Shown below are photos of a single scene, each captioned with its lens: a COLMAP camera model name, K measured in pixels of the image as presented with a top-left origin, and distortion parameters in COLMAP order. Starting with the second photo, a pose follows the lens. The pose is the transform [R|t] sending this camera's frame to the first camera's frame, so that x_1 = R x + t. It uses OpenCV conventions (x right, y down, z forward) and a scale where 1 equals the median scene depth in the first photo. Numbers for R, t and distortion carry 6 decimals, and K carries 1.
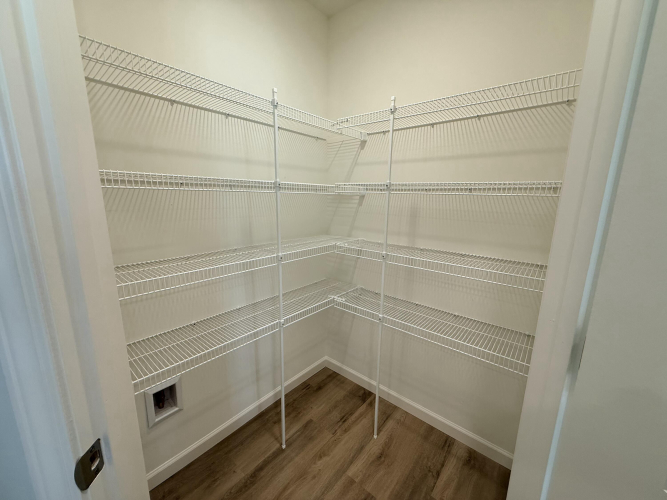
lens RADIAL K [[265.1, 0, 331.6], [0, 265.1, 250.6], [0, 0, 1]] dist [-0.000629, 0.000403]
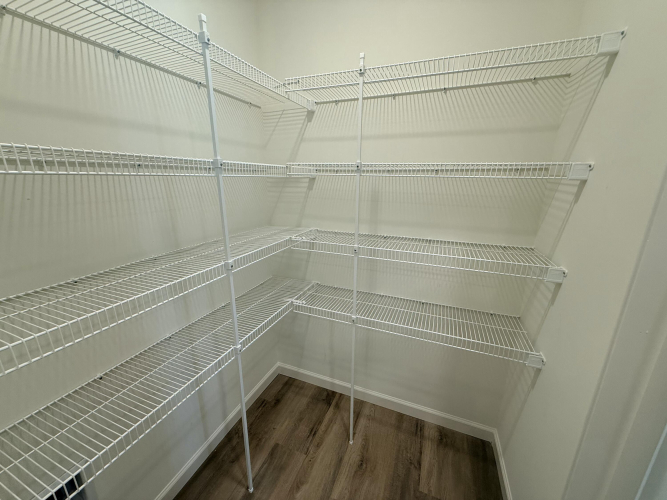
lens RADIAL K [[265.1, 0, 331.6], [0, 265.1, 250.6], [0, 0, 1]] dist [-0.000629, 0.000403]
pose [[0.950503, -0.091311, 0.296996, -0.113610], [0.070247, 0.994247, 0.080862, -0.044494], [-0.302671, -0.055996, 0.951449, 0.175532]]
